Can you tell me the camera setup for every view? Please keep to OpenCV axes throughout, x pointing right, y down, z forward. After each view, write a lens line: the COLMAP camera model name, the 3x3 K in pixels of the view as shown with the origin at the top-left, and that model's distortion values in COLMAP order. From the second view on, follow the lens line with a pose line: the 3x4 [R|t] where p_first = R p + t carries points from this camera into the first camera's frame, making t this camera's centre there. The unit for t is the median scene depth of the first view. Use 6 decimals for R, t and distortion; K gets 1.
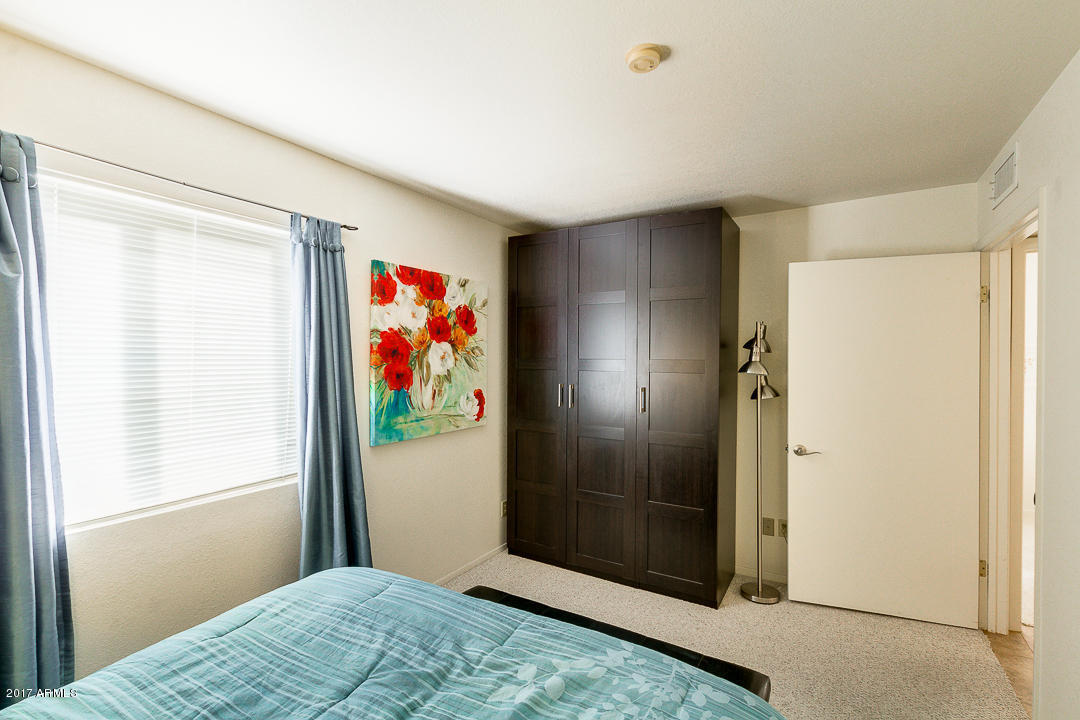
lens RADIAL K [[494.2, 0, 535.4], [0, 494.2, 363.0], [0, 0, 1]] dist [0.007067, -0.001237]
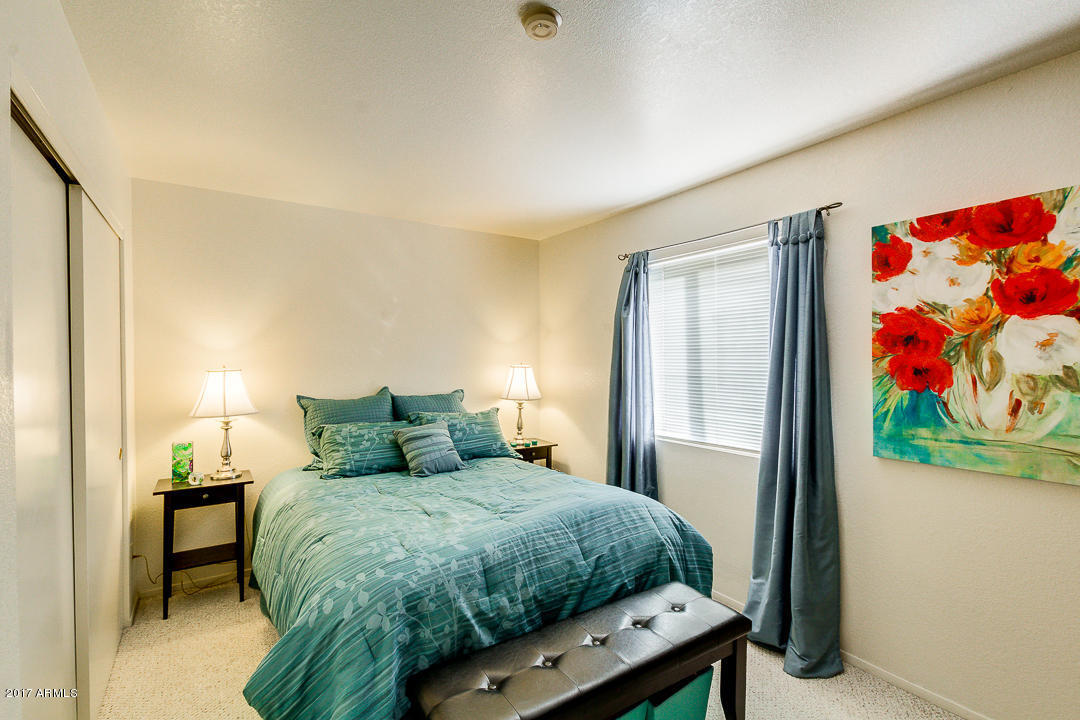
lens RADIAL K [[494.2, 0, 535.4], [0, 494.2, 363.0], [0, 0, 1]] dist [0.007067, -0.001237]
pose [[-0.425282, 0.009424, -0.905012, 0.605048], [-0.005678, 0.999898, 0.013080, 0.006917], [0.905043, 0.010701, -0.425185, 0.784282]]
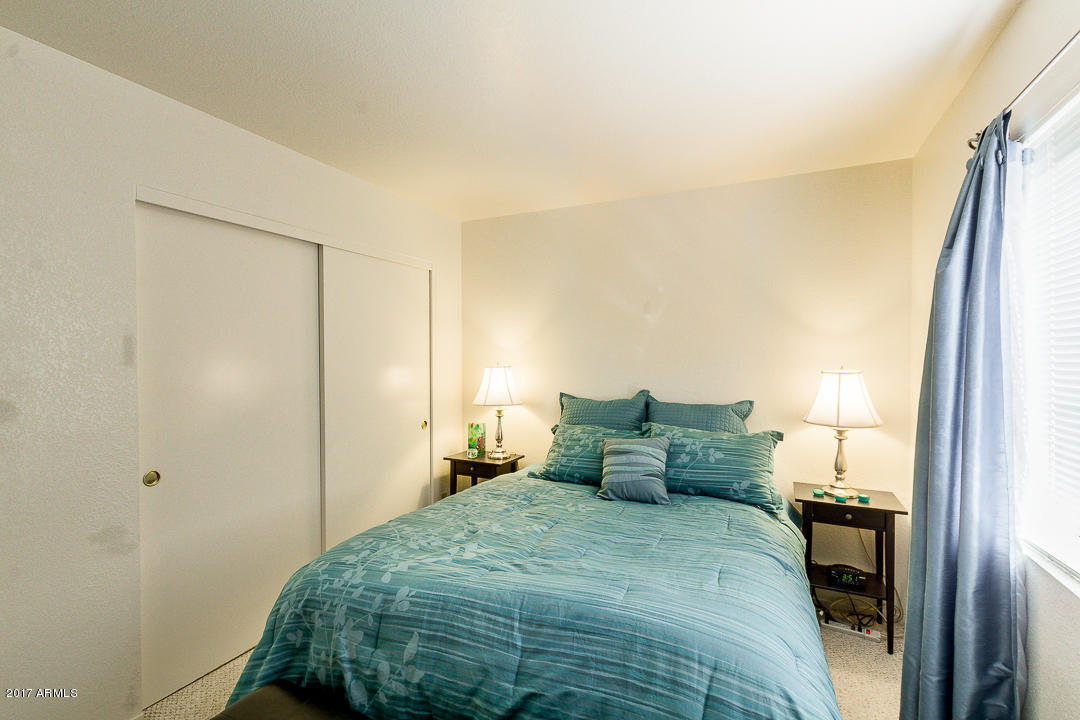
lens RADIAL K [[494.2, 0, 535.4], [0, 494.2, 363.0], [0, 0, 1]] dist [0.007067, -0.001237]
pose [[-0.995720, -0.004331, -0.092319, -0.029045], [-0.006211, 0.999779, 0.020086, 0.004923], [0.092212, 0.020573, -0.995527, 0.978686]]
